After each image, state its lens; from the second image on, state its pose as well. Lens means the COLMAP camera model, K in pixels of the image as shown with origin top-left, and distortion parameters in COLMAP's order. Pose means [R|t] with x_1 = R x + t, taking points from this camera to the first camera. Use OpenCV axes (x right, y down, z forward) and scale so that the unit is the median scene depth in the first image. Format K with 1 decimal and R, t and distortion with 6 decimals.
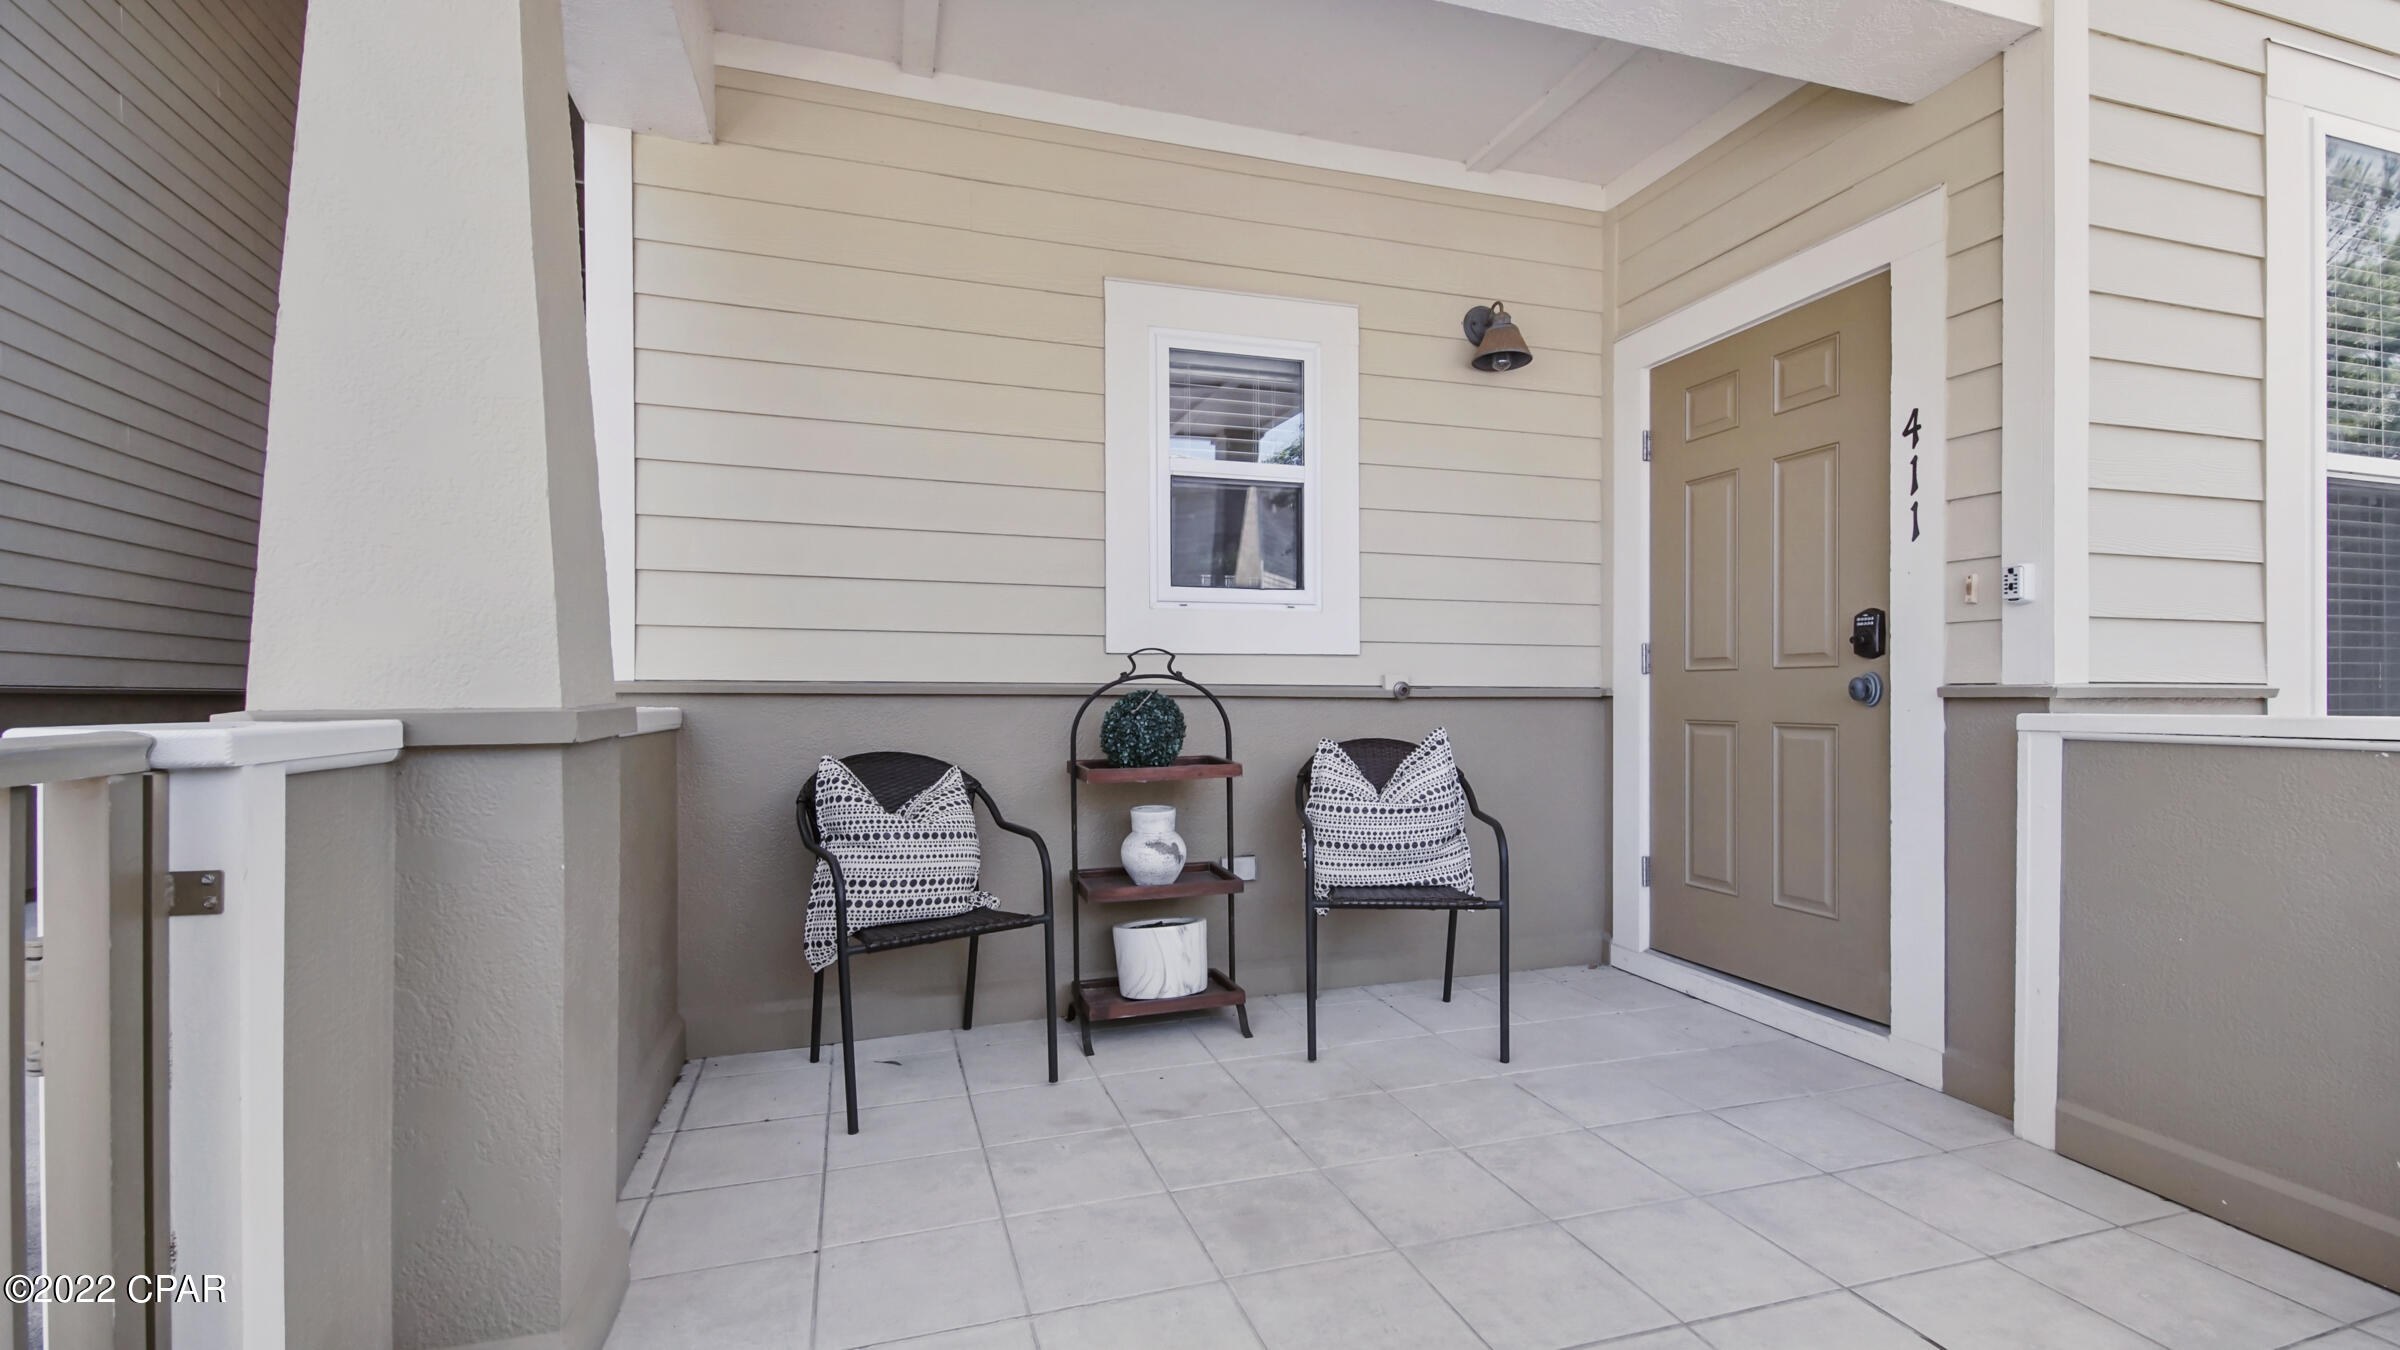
lens RADIAL K [[854.4, 0, 1204.1], [0, 854.4, 688.2], [0, 0, 1]] dist [0.019073, -0.007025]
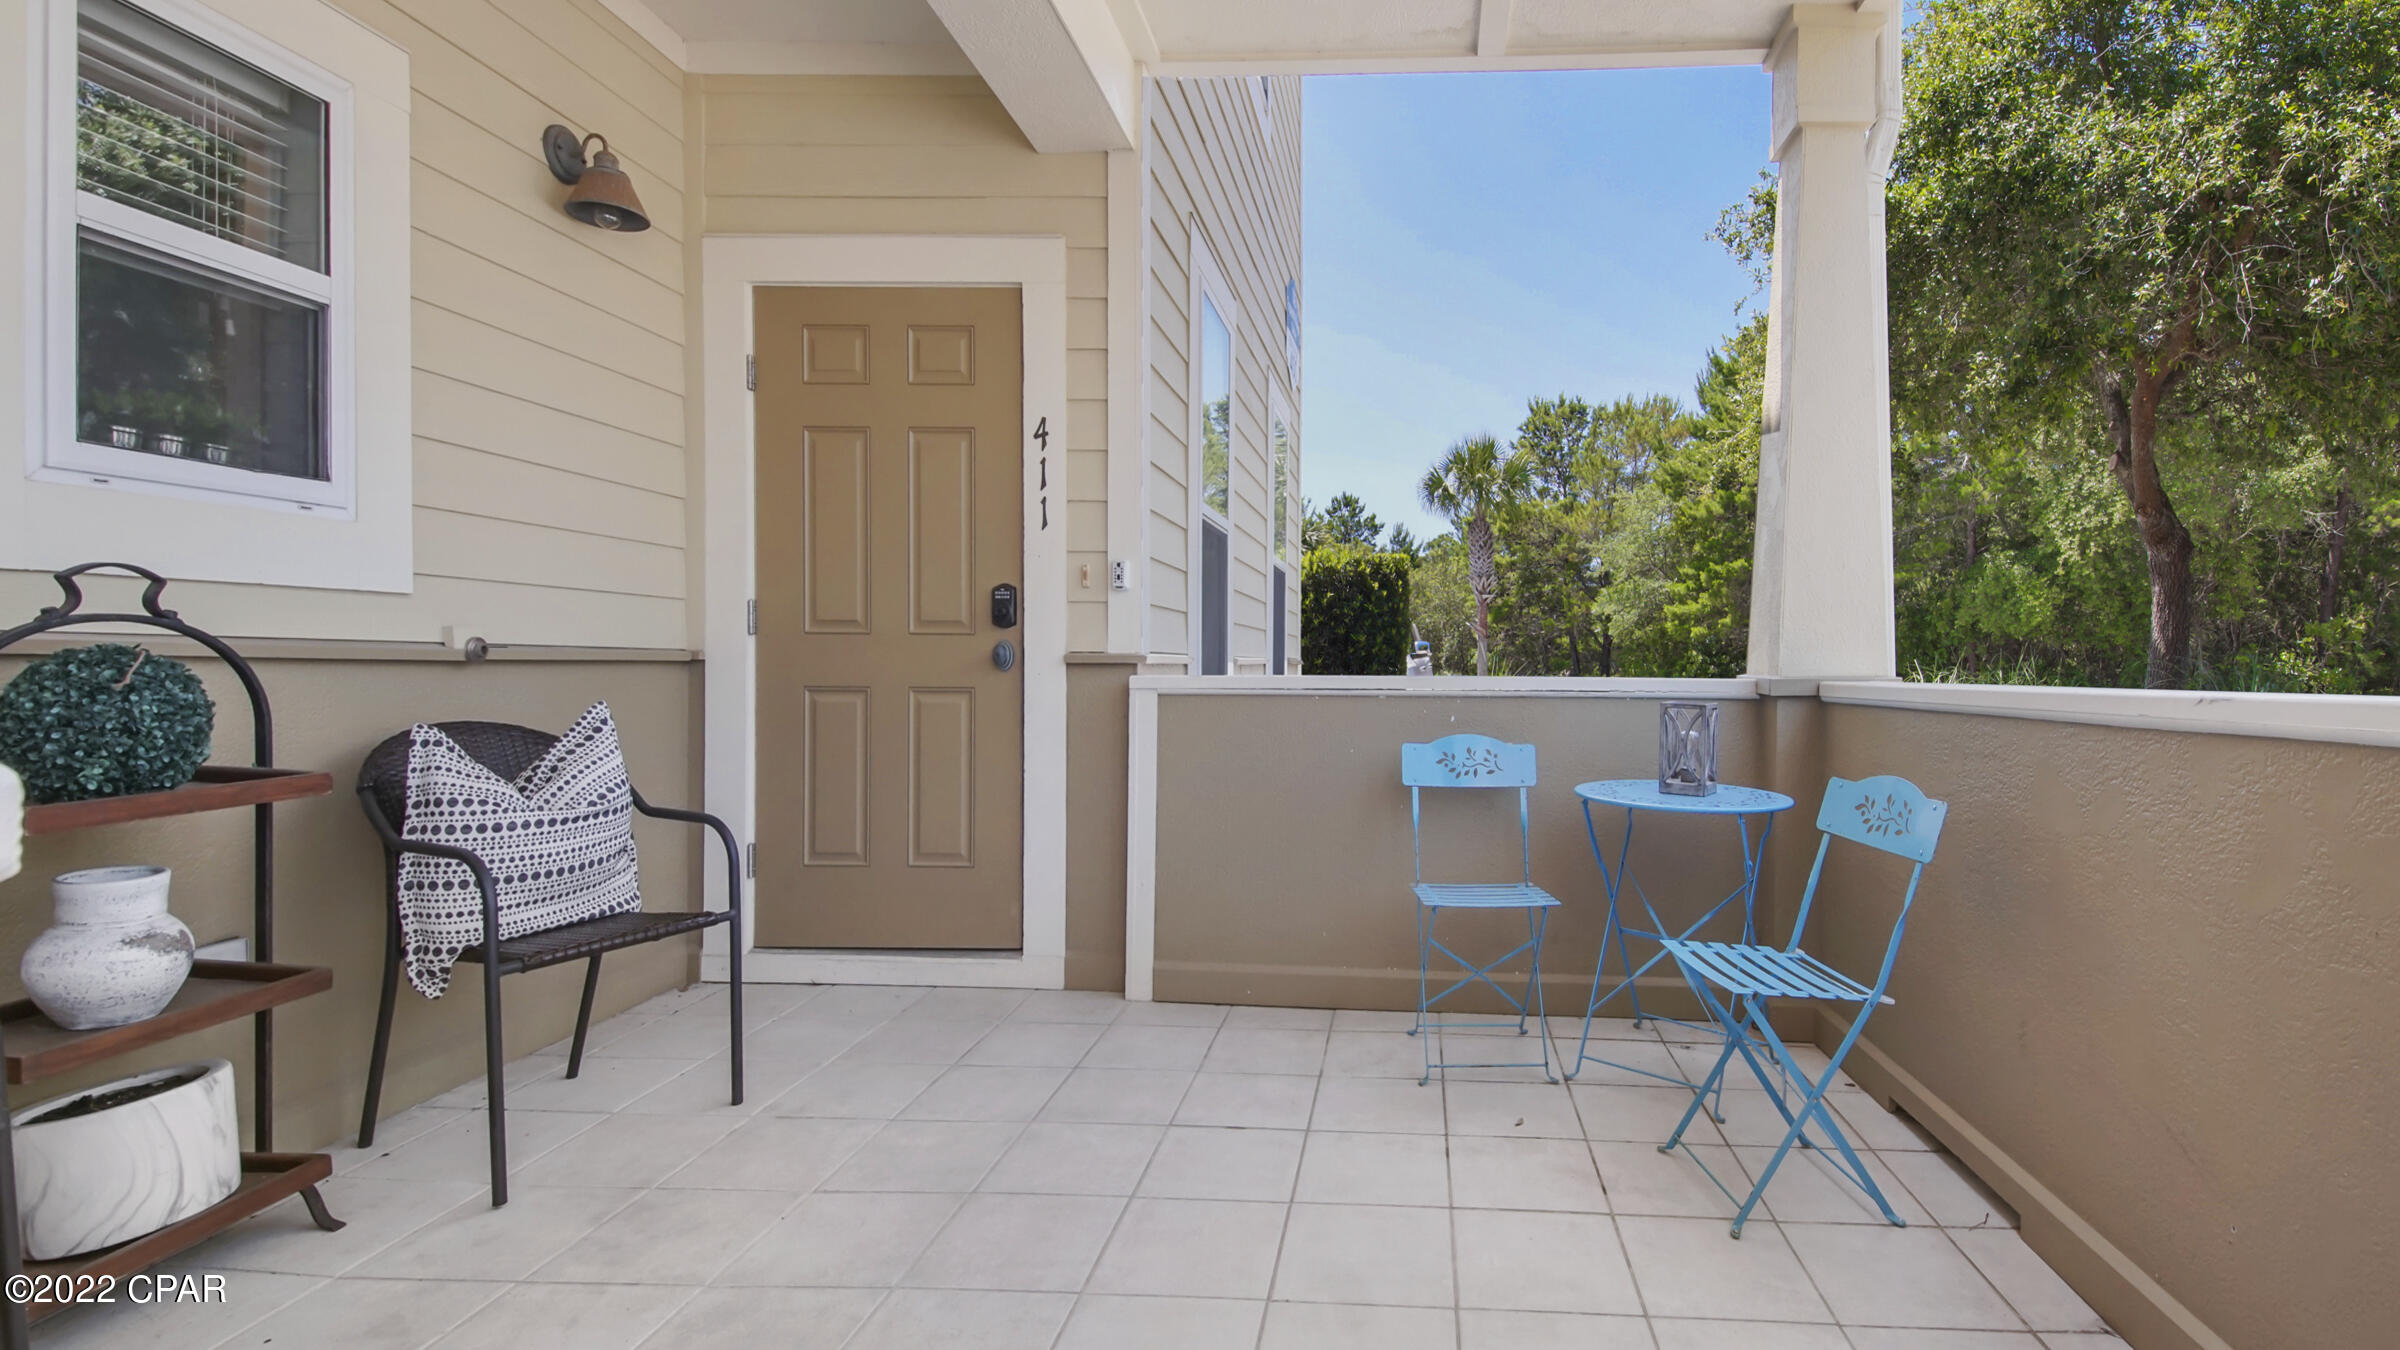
lens RADIAL K [[1066.8, 0, 1216.3], [0, 1066.8, 651.8], [0, 0, 1]] dist [0.027134, -0.017772]
pose [[0.457449, 0.011955, 0.889155, -0.329497], [-0.013854, 0.999884, -0.006316, 0.001348], [-0.889128, -0.009429, 0.457562, 0.112038]]
